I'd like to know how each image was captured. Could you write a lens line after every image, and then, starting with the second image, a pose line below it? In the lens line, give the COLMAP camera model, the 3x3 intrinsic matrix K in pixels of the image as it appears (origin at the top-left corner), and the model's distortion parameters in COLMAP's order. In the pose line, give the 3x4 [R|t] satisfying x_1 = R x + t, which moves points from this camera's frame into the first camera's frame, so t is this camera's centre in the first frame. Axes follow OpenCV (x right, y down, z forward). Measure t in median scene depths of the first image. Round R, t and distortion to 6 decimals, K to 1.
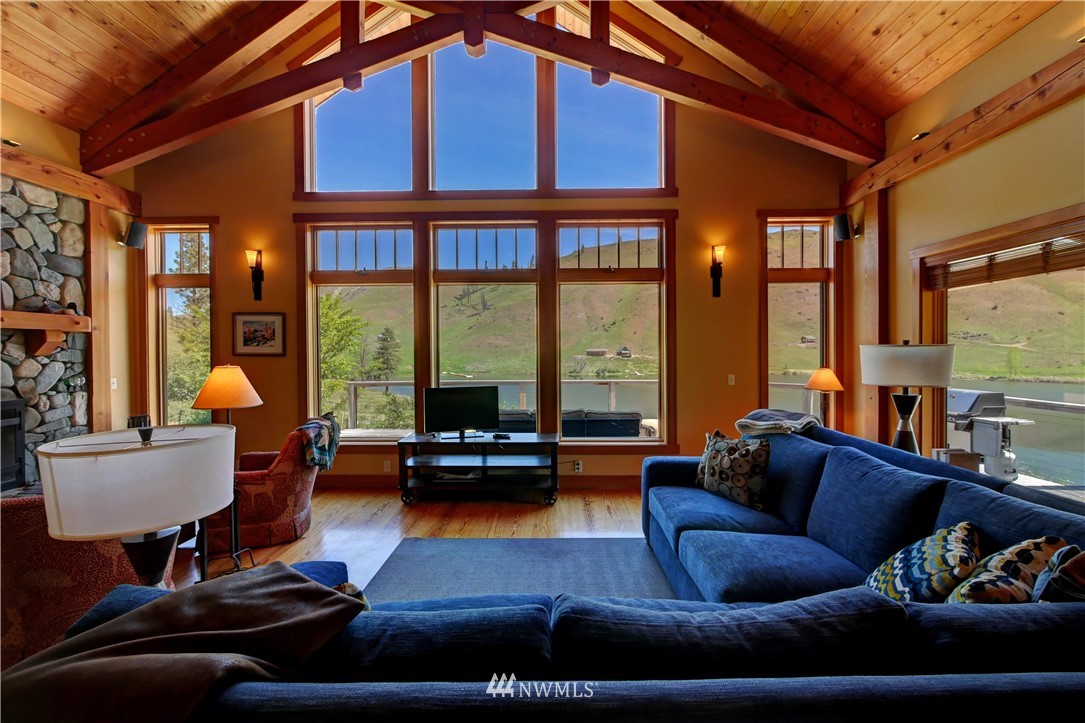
lens RADIAL K [[450.0, 0, 548.6], [0, 450.0, 356.1], [0, 0, 1]] dist [-0.004525, 0.000095]
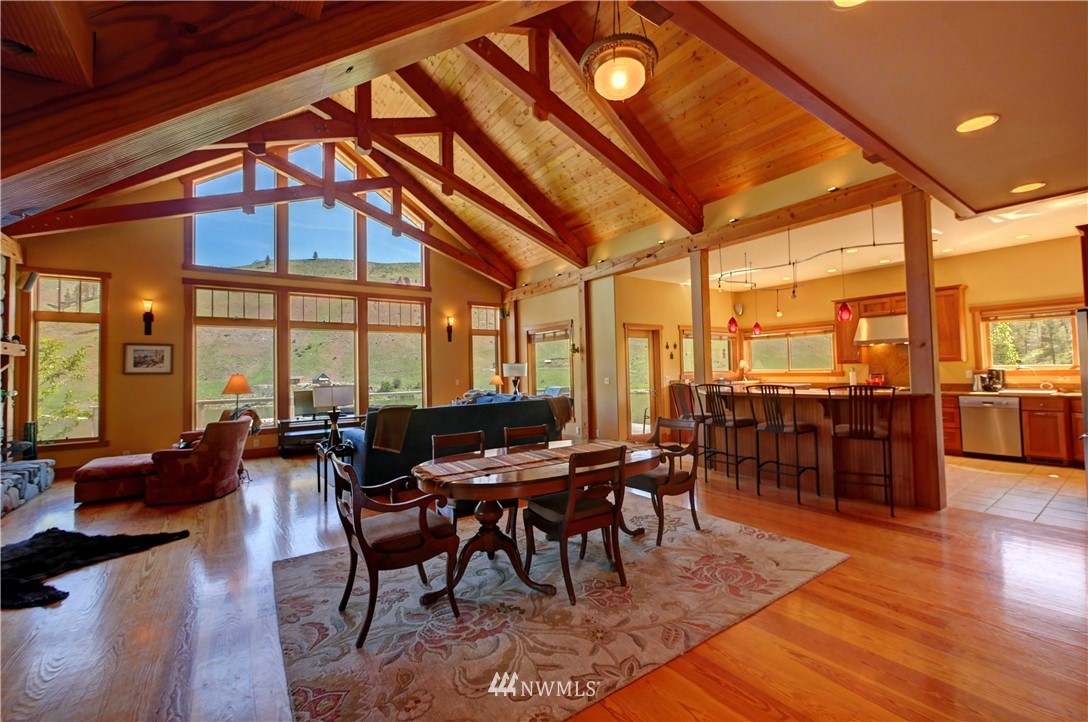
lens RADIAL K [[452.5, 0, 552.8], [0, 452.5, 356.4], [0, 0, 1]] dist [-0.003343, -0.000230]
pose [[0.800241, 0.008116, 0.599624, -0.513955], [0.025801, 0.998517, -0.047949, 0.048465], [-0.599123, 0.053841, 0.798845, -0.976174]]
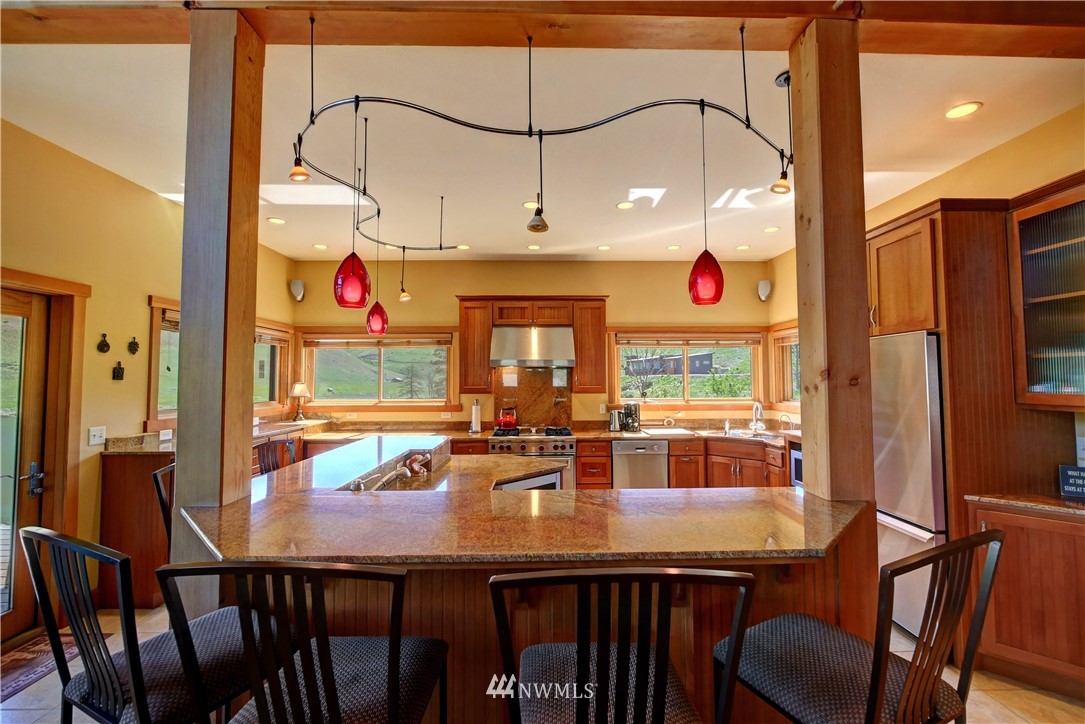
lens RADIAL K [[449.8, 0, 545.7], [0, 449.8, 356.1], [0, 0, 1]] dist [-0.004980, 0.000474]
pose [[-0.032086, 0.056616, 0.997880, 0.287834], [0.018130, 0.998263, -0.056054, -0.004692], [-0.999321, 0.016293, -0.033056, -0.414664]]
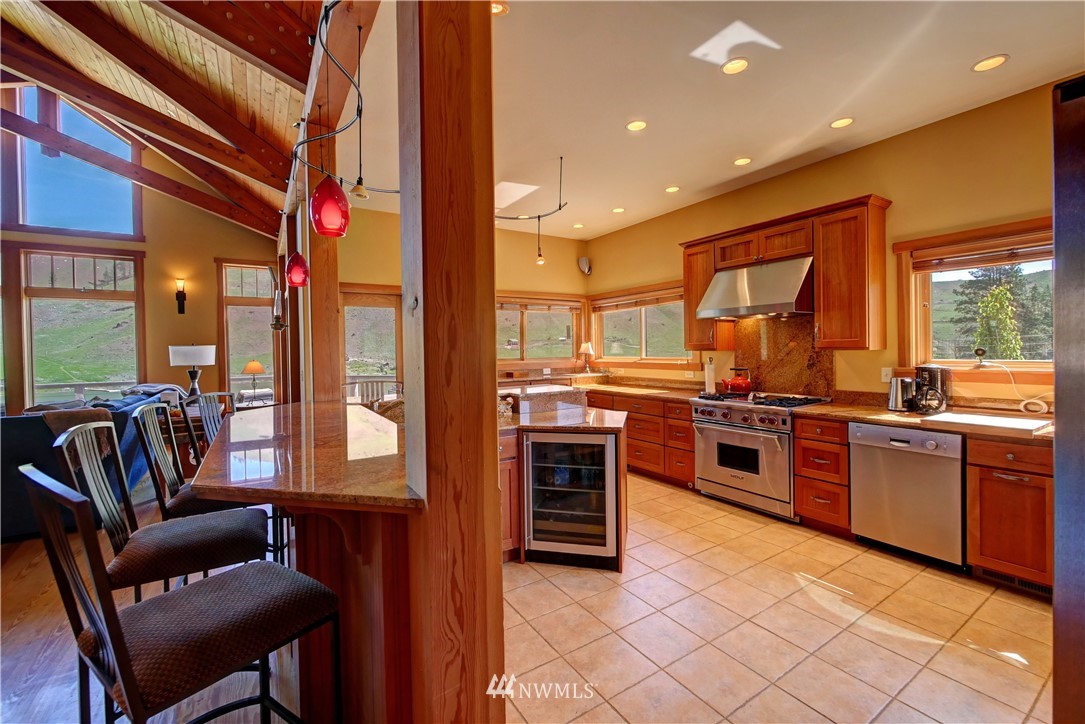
lens RADIAL K [[449.8, 0, 545.7], [0, 449.8, 356.1], [0, 0, 1]] dist [-0.004980, 0.000474]
pose [[0.834168, -0.014666, 0.551315, 0.585538], [0.017660, 0.999844, -0.000123, 0.029037], [-0.551227, 0.009839, 0.834297, -0.922611]]
